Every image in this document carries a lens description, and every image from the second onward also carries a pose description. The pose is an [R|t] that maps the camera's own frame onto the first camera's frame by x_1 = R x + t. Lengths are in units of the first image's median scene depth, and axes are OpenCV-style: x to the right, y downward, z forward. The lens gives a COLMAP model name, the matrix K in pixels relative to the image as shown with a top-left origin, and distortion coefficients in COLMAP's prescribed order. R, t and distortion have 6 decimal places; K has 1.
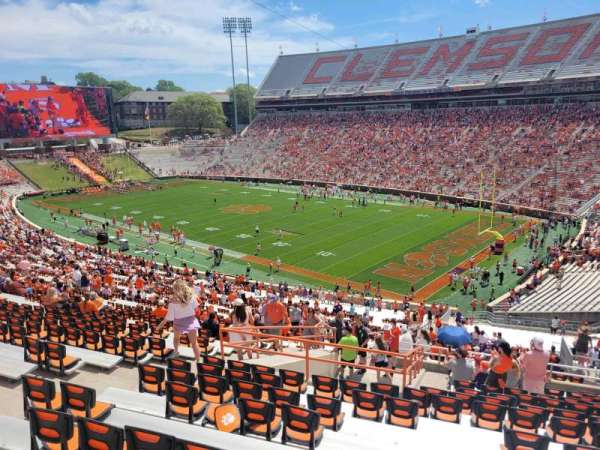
lens RADIAL K [[428.3, 0, 296.2], [0, 428.3, 224.1], [0, 0, 1]] dist [0.038731, -0.012245]
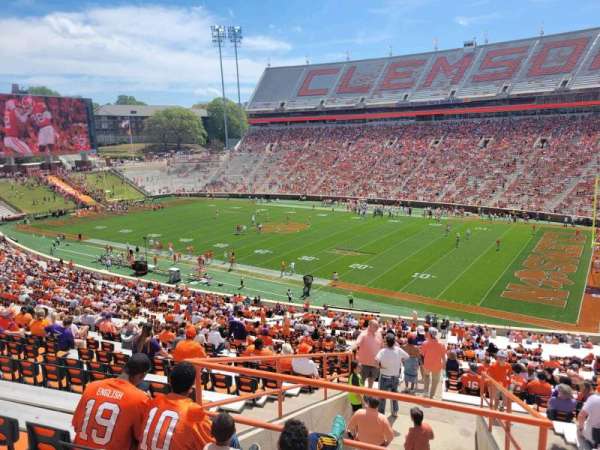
lens RADIAL K [[428.3, 0, 302.9], [0, 428.3, 225.6], [0, 0, 1]] dist [0.038731, -0.012245]
pose [[0.992724, -0.029964, 0.116625, -0.118470], [0.034217, 0.998814, -0.034642, -0.004454], [-0.115449, 0.038381, 0.992572, 0.071765]]
